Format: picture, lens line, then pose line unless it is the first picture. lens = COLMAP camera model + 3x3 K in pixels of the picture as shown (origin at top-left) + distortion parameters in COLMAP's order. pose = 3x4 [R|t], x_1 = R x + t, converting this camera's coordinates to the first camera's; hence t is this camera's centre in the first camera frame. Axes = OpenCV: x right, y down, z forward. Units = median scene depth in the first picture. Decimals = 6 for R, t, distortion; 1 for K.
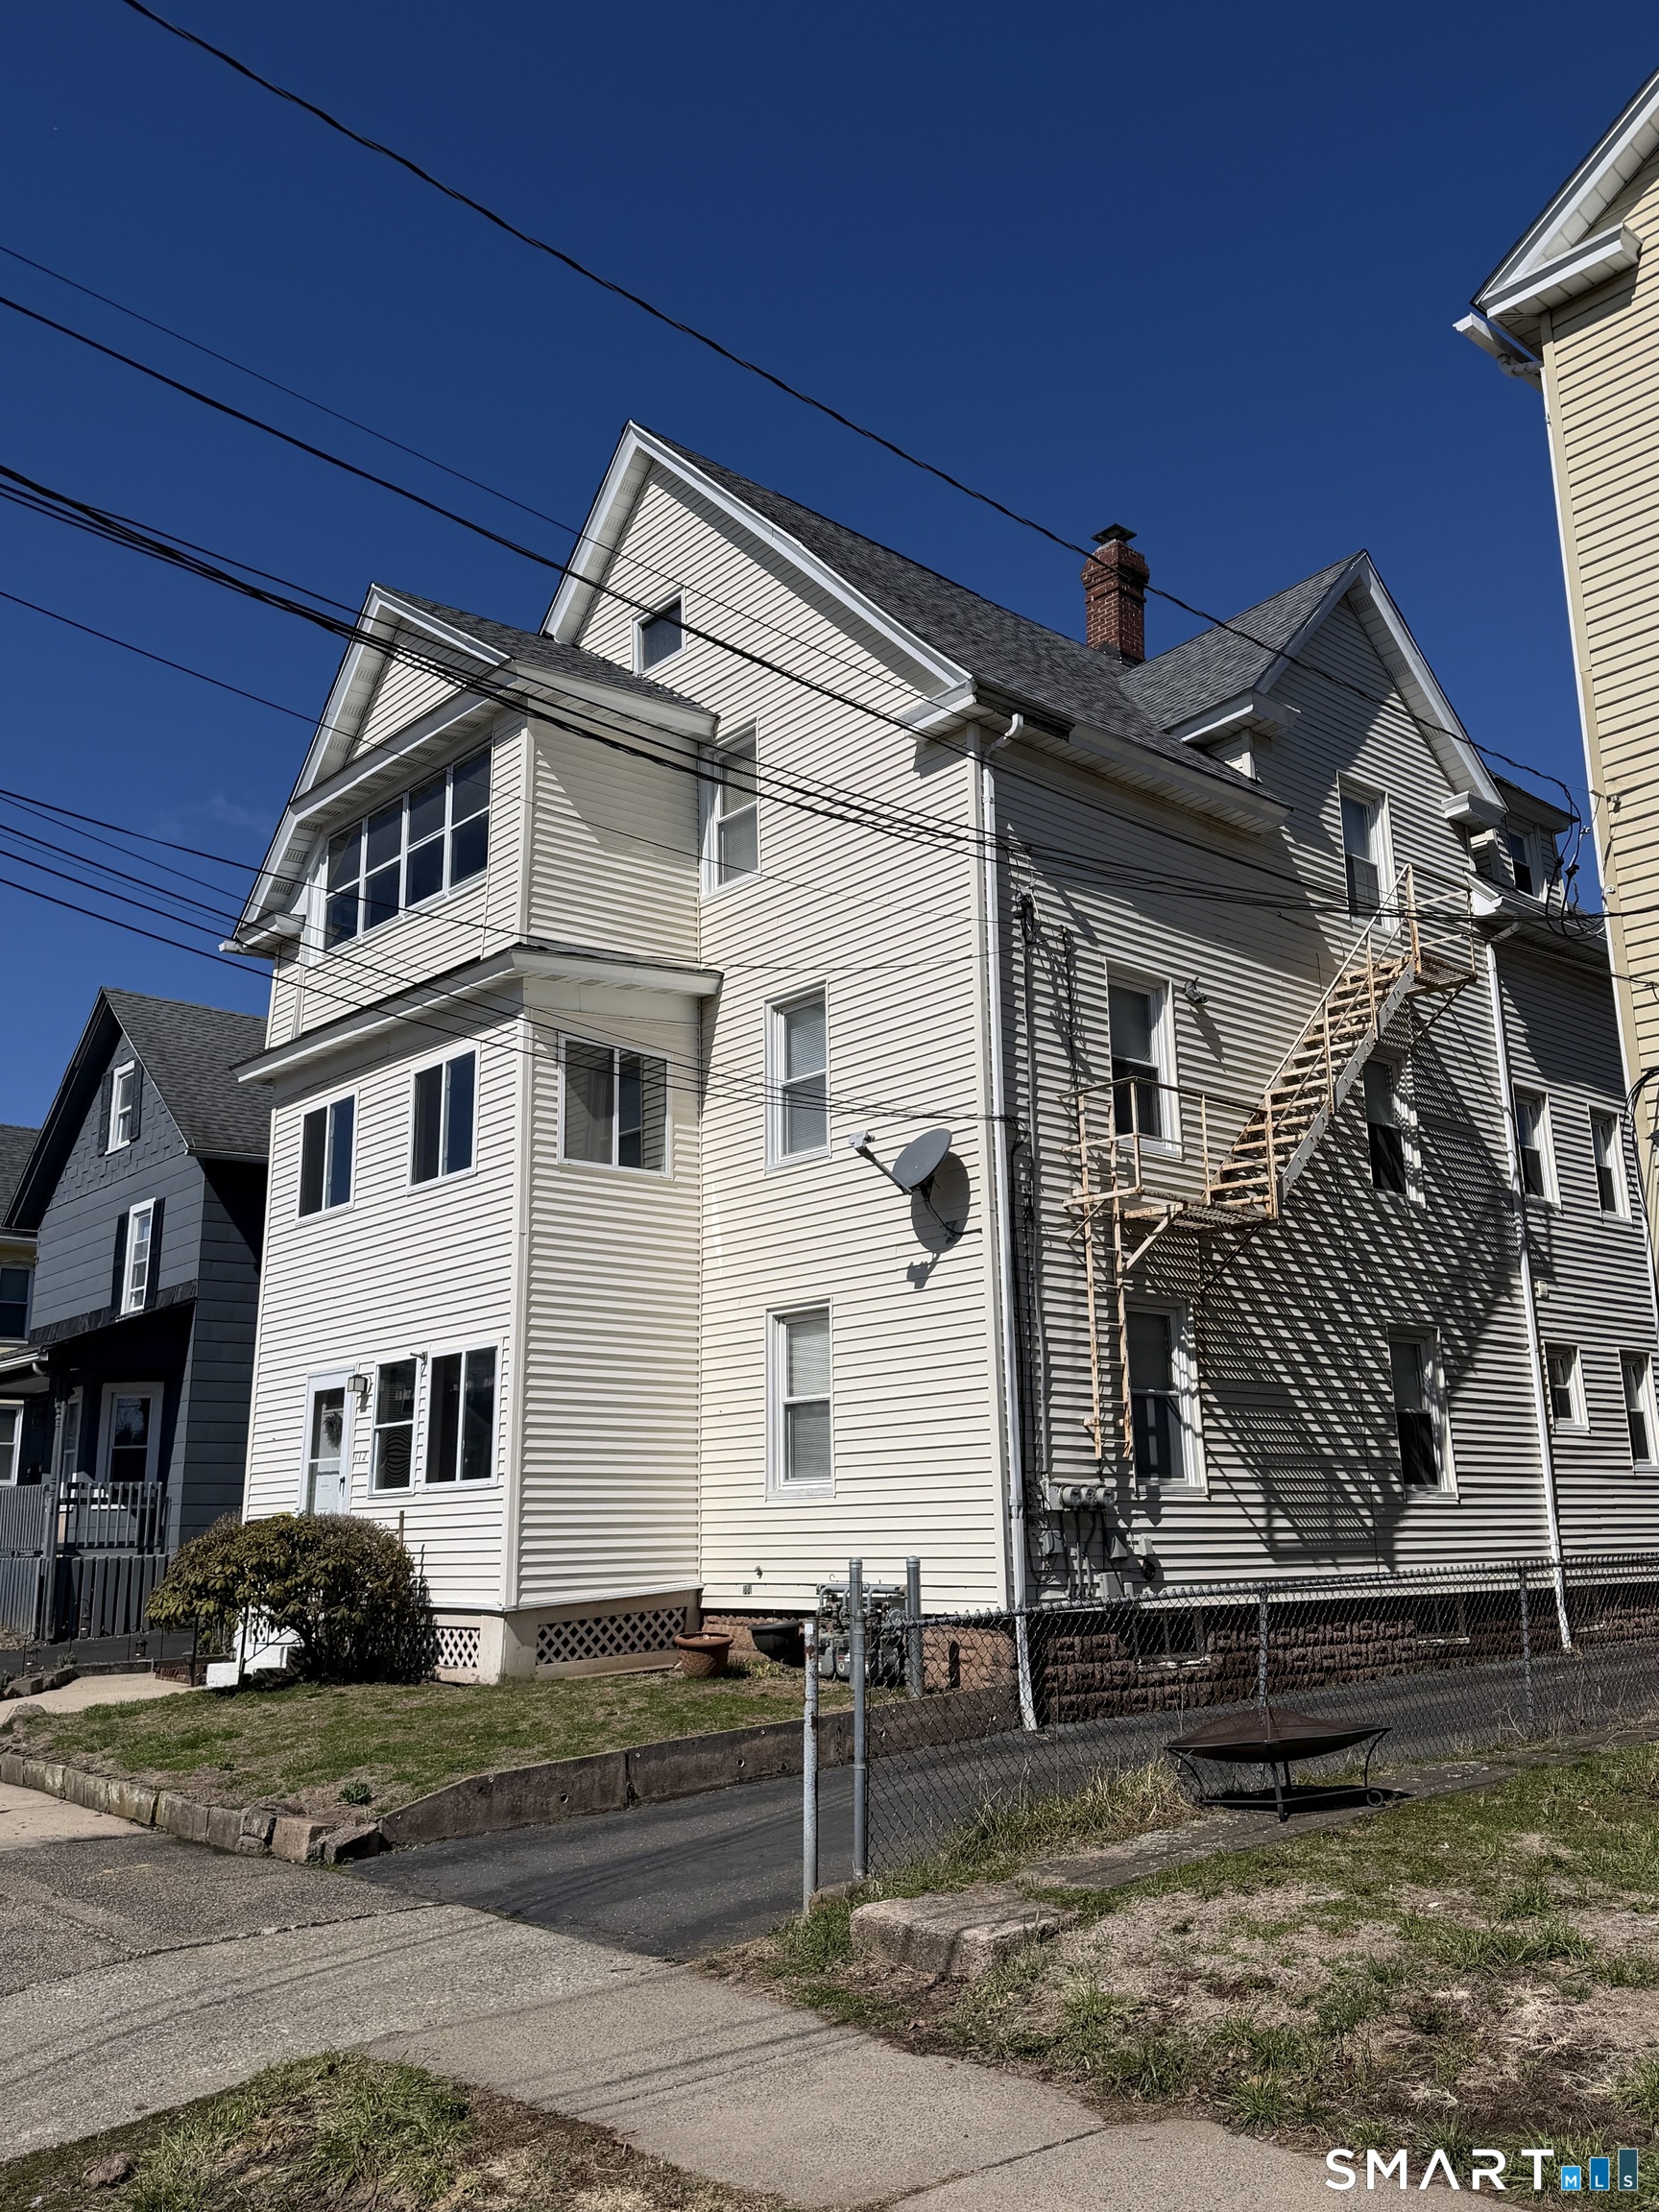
lens RADIAL K [[1804.4, 0, 833.6], [0, 1804.4, 1106.4], [0, 0, 1]] dist [-0.007528, -0.015970]
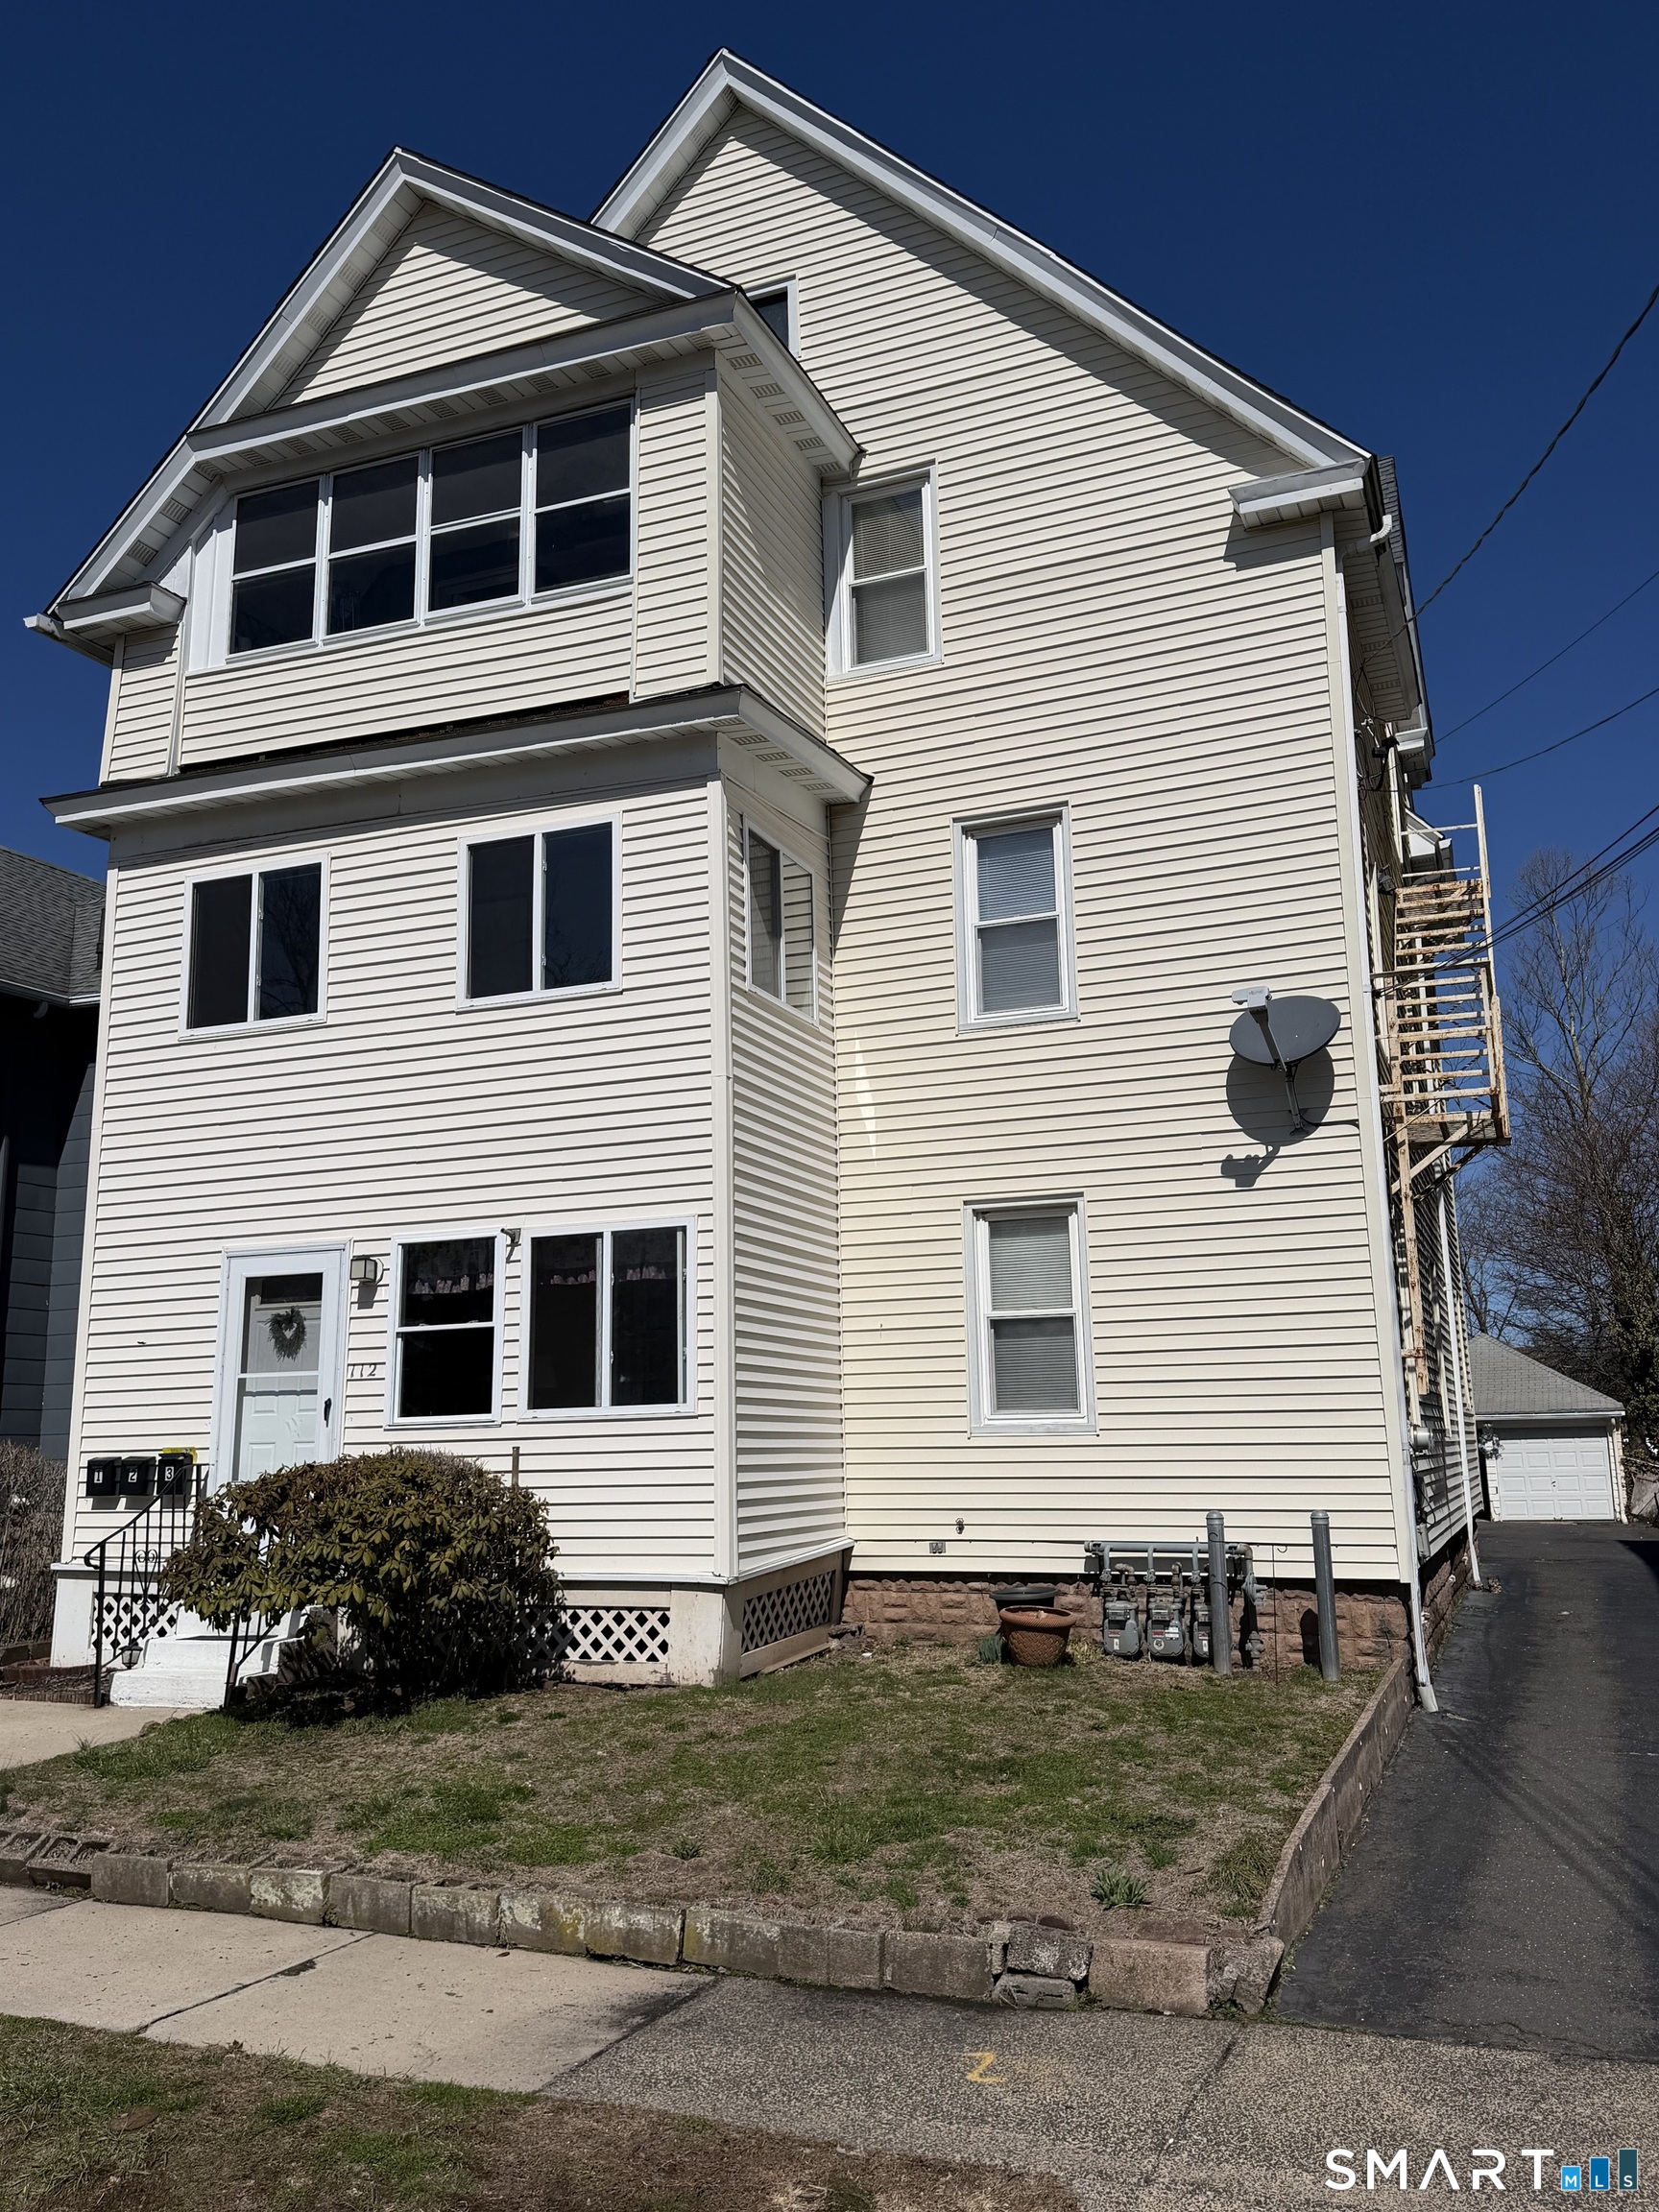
lens RADIAL K [[1780.7, 0, 823.6], [0, 1780.7, 1149.5], [0, 0, 1]] dist [0.030847, -0.025491]
pose [[0.899244, 0.078480, 0.430350, -0.431471], [-0.103631, 0.993990, 0.035277, 0.067666], [-0.424995, -0.076320, 0.901973, 0.311790]]
